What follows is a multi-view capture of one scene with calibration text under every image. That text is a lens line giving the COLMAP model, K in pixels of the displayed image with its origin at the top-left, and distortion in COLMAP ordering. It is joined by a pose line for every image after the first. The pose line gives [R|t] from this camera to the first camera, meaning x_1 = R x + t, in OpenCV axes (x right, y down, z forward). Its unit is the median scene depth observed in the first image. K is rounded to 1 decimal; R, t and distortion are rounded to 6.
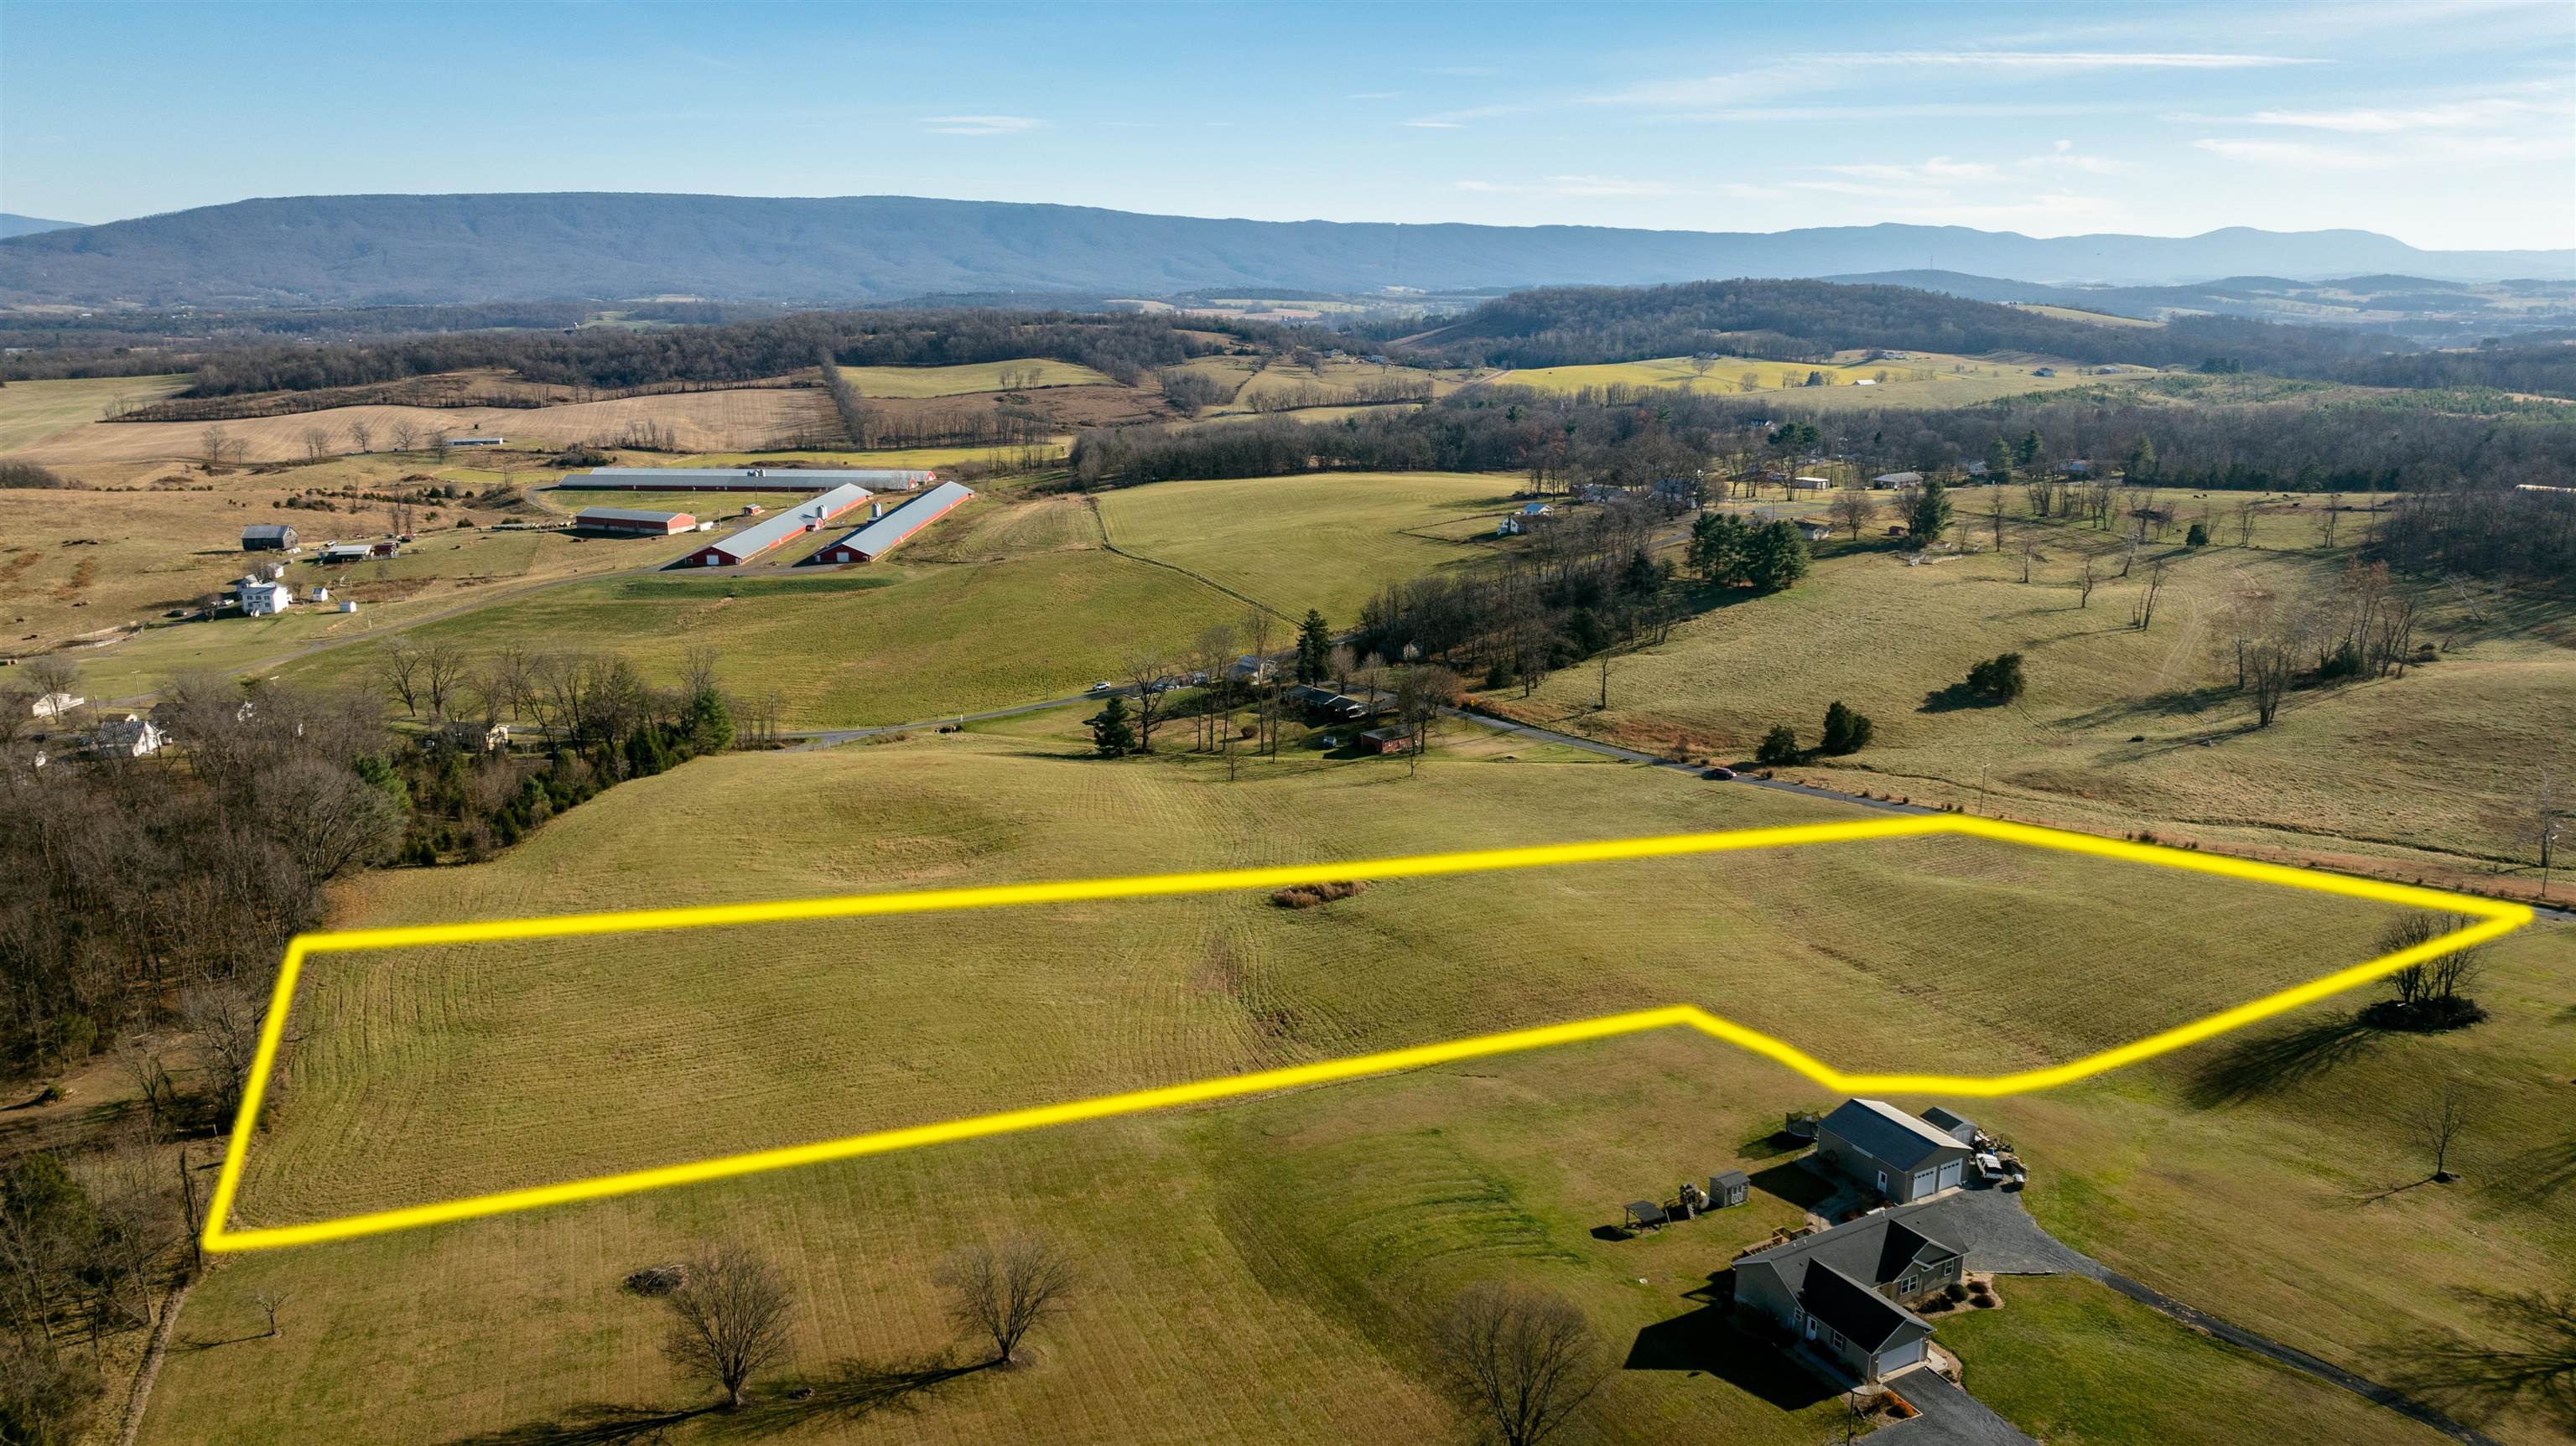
lens RADIAL K [[1822.6, 0, 1297.7], [0, 1822.6, 715.1], [0, 0, 1]] dist [-0.018761, 0.008294]
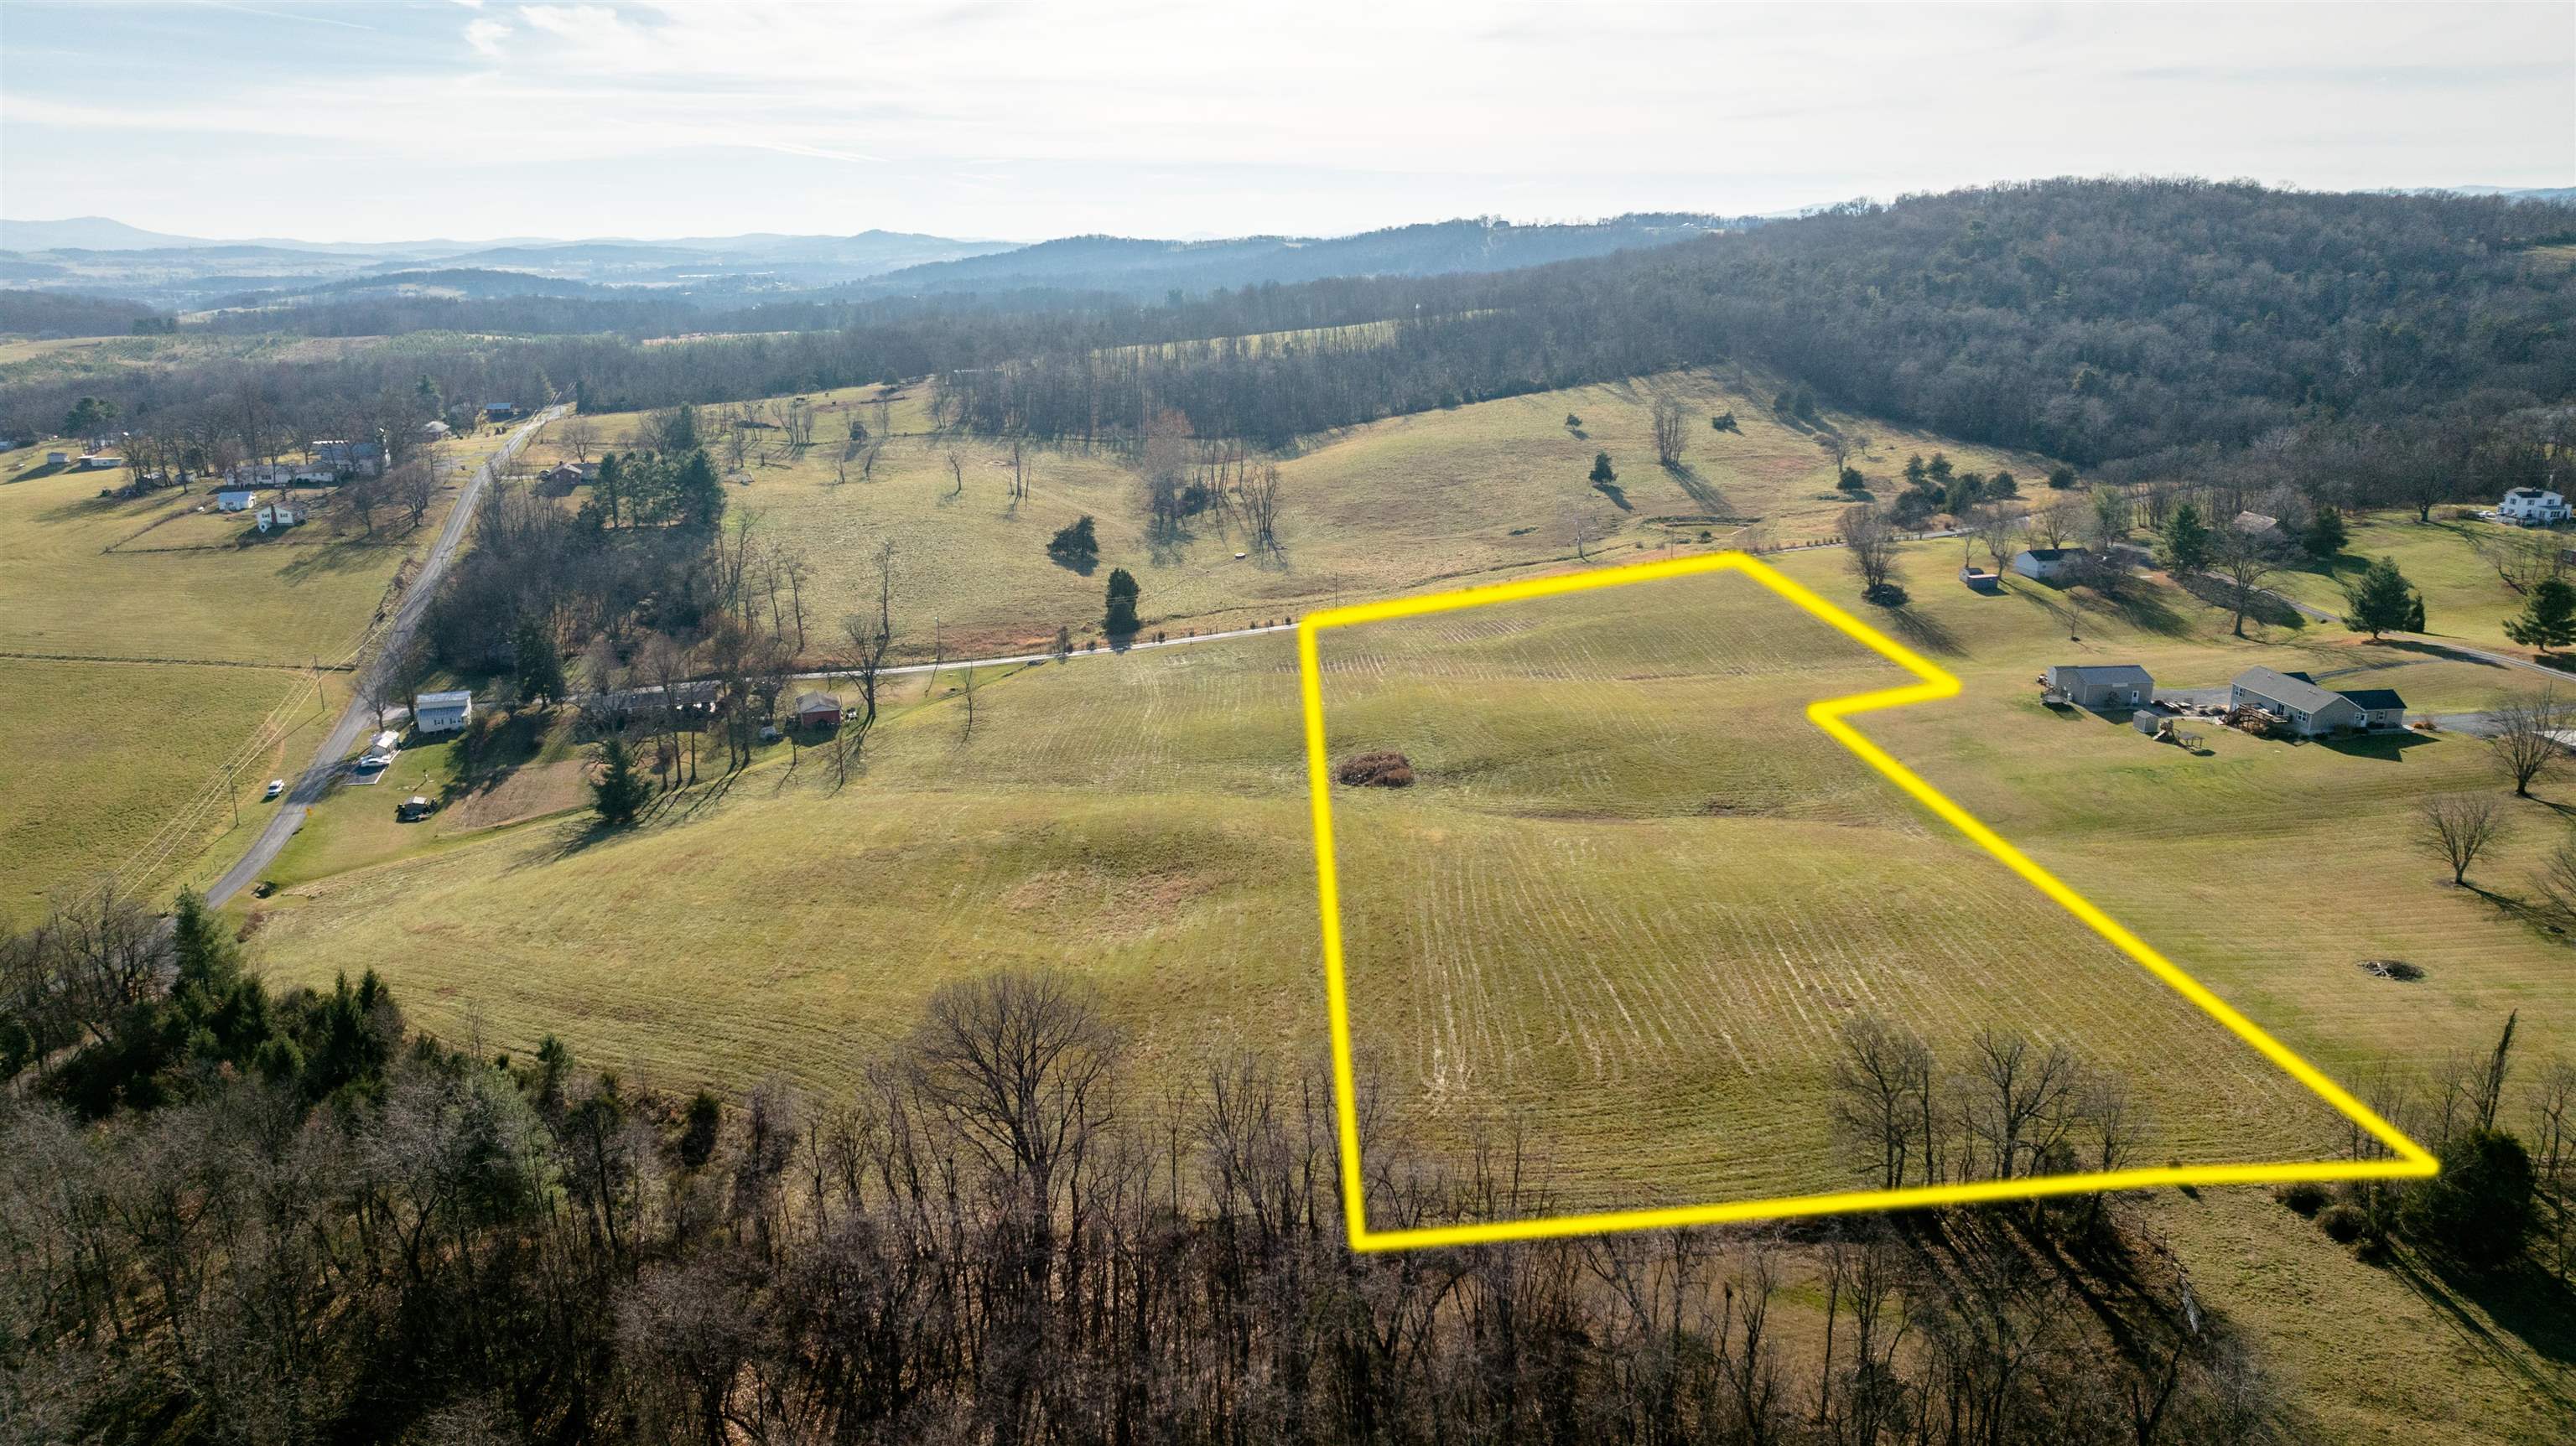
lens RADIAL K [[1812.9, 0, 1288.0], [0, 1812.9, 723.0], [0, 0, 1]] dist [-0.029734, 0.047723]
pose [[0.376571, -0.247552, 0.892700, -0.175604], [0.230072, 0.958435, 0.168728, -0.021077], [-0.897364, 0.141847, 0.417873, 0.124063]]
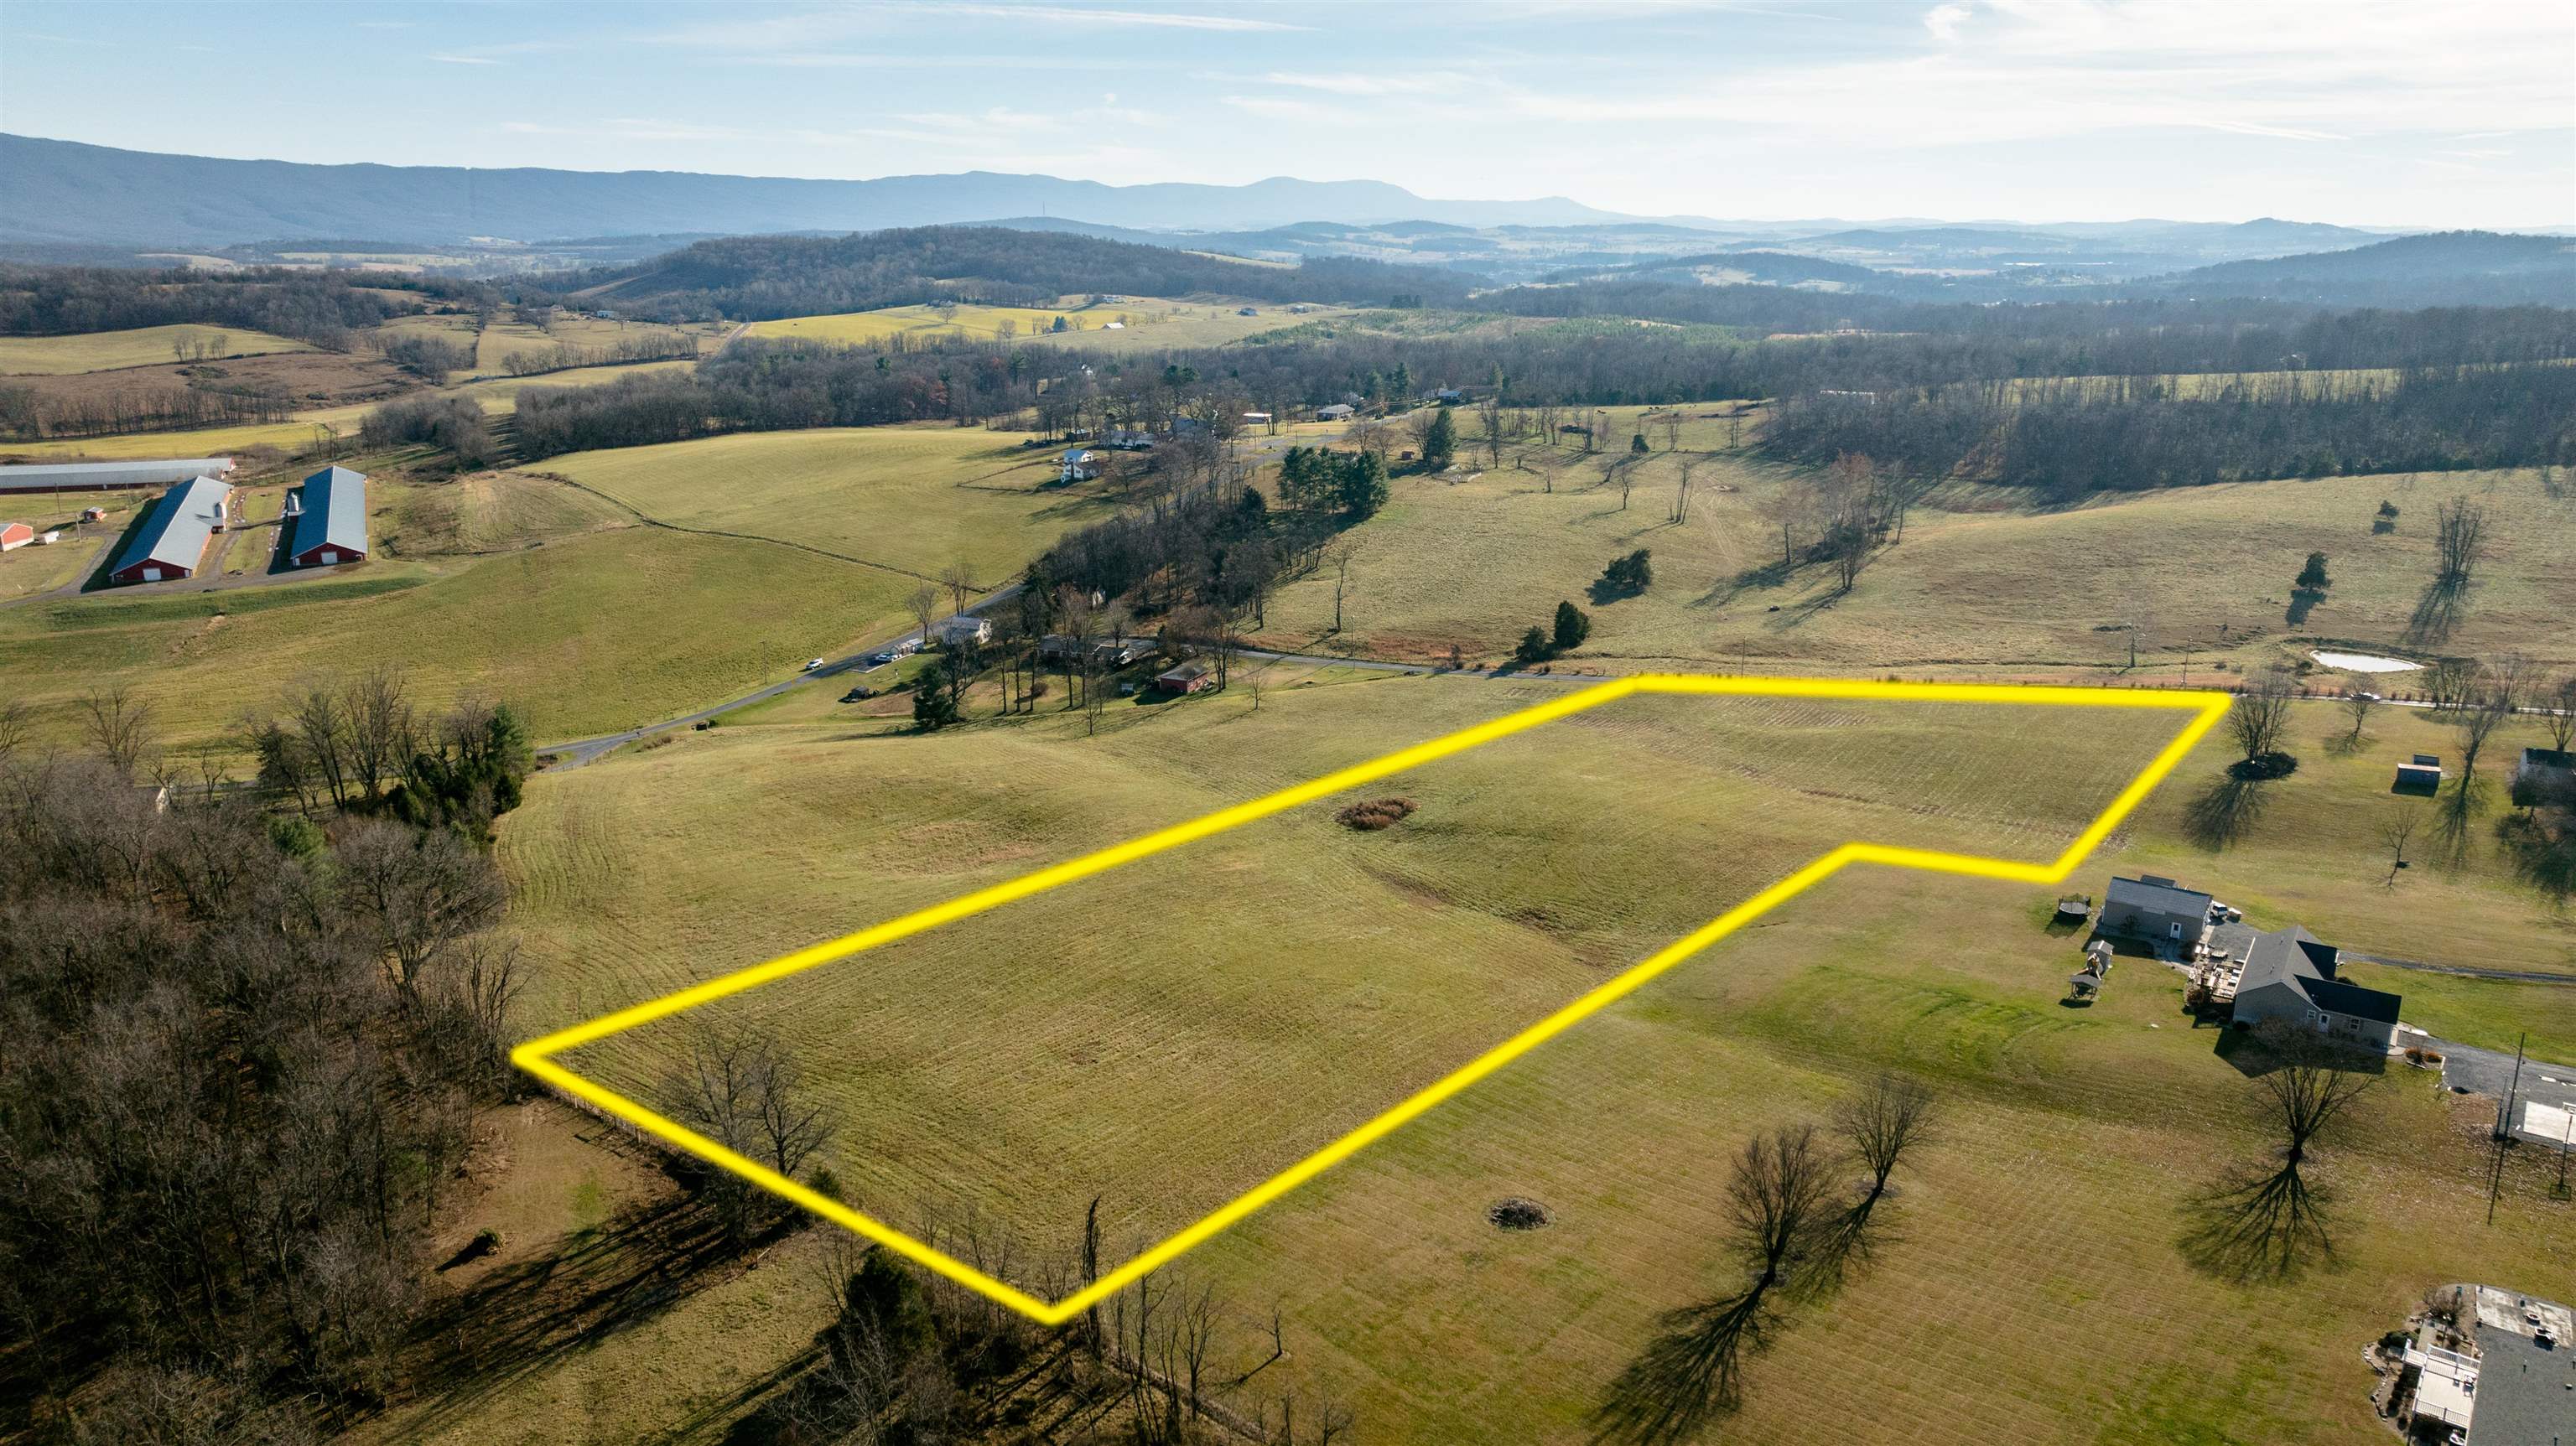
lens RADIAL K [[1822.6, 0, 1297.7], [0, 1822.6, 715.1], [0, 0, 1]] dist [-0.018761, 0.008294]
pose [[0.887520, -0.120191, 0.444818, -0.098419], [0.108053, 0.992750, 0.052650, -0.003949], [-0.447921, 0.001336, 0.894072, 0.015471]]
